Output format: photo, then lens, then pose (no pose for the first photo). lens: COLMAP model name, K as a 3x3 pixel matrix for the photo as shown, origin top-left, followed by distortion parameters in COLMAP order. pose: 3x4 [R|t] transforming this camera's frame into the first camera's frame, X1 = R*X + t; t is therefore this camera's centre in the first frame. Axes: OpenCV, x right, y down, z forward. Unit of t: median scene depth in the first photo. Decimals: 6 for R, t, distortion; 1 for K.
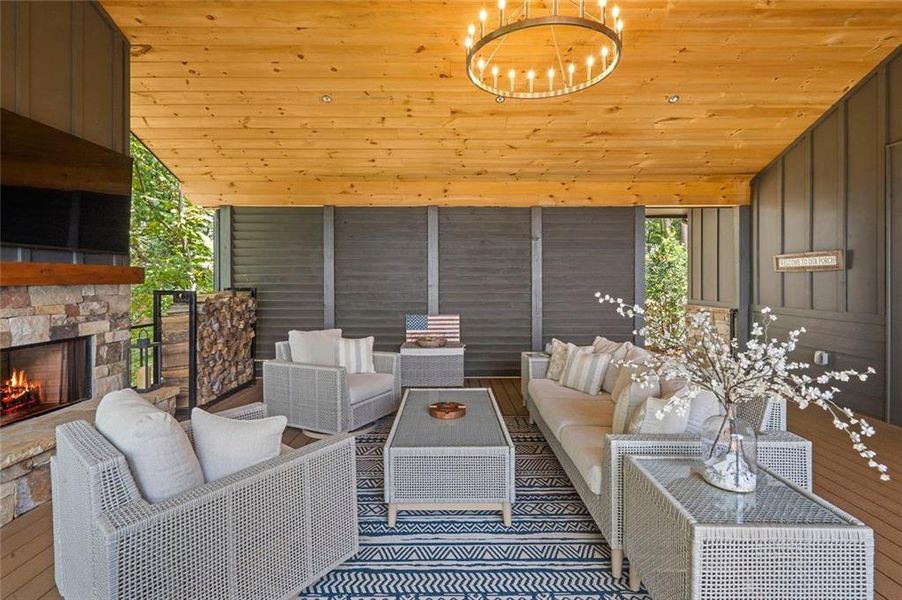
lens RADIAL K [[413.9, 0, 446.0], [0, 413.9, 279.4], [0, 0, 1]] dist [-0.011047, 0.000053]
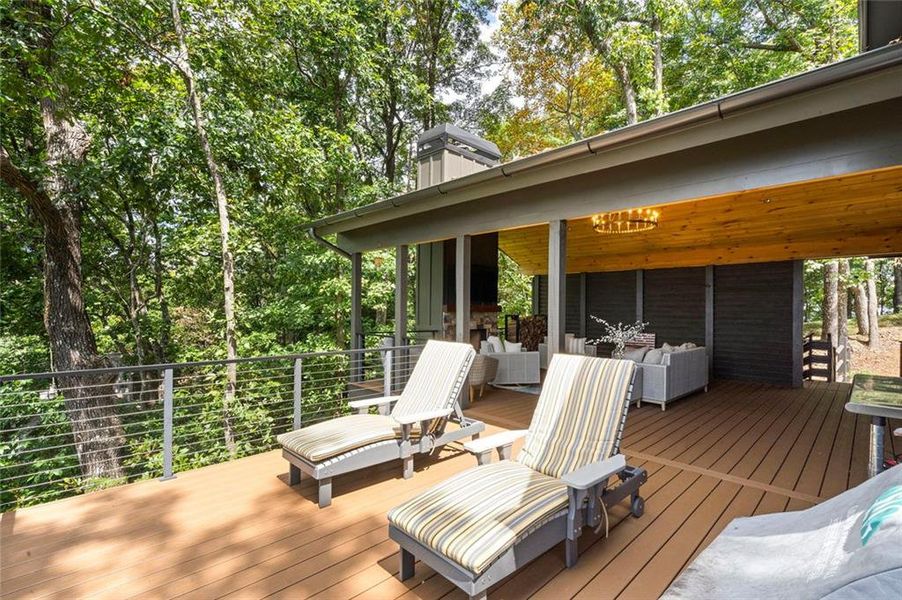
lens RADIAL K [[413.9, 0, 449.3], [0, 413.9, 303.4], [0, 0, 1]] dist [-0.011047, 0.000053]
pose [[0.697724, -0.001098, -0.716366, 0.685138], [-0.010884, 0.999867, -0.012134, -0.006737], [0.716284, 0.016263, 0.697620, -0.804929]]
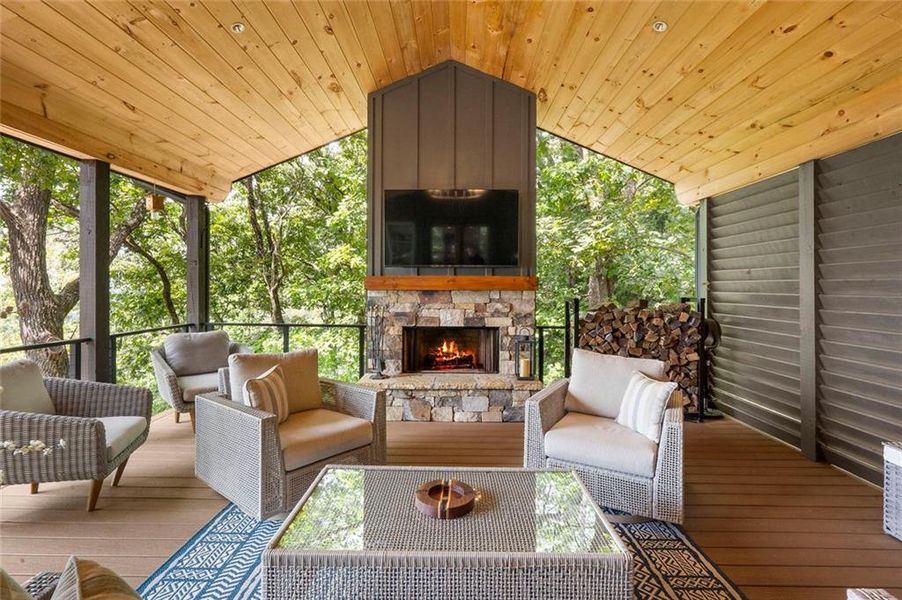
lens RADIAL K [[413.9, 0, 446.1], [0, 413.9, 280.7], [0, 0, 1]] dist [-0.011047, 0.000053]
pose [[-0.020750, -0.011112, -0.999723, 0.325155], [-0.005111, 0.999926, -0.011008, -0.002161], [0.999772, 0.004881, -0.020805, 0.532624]]
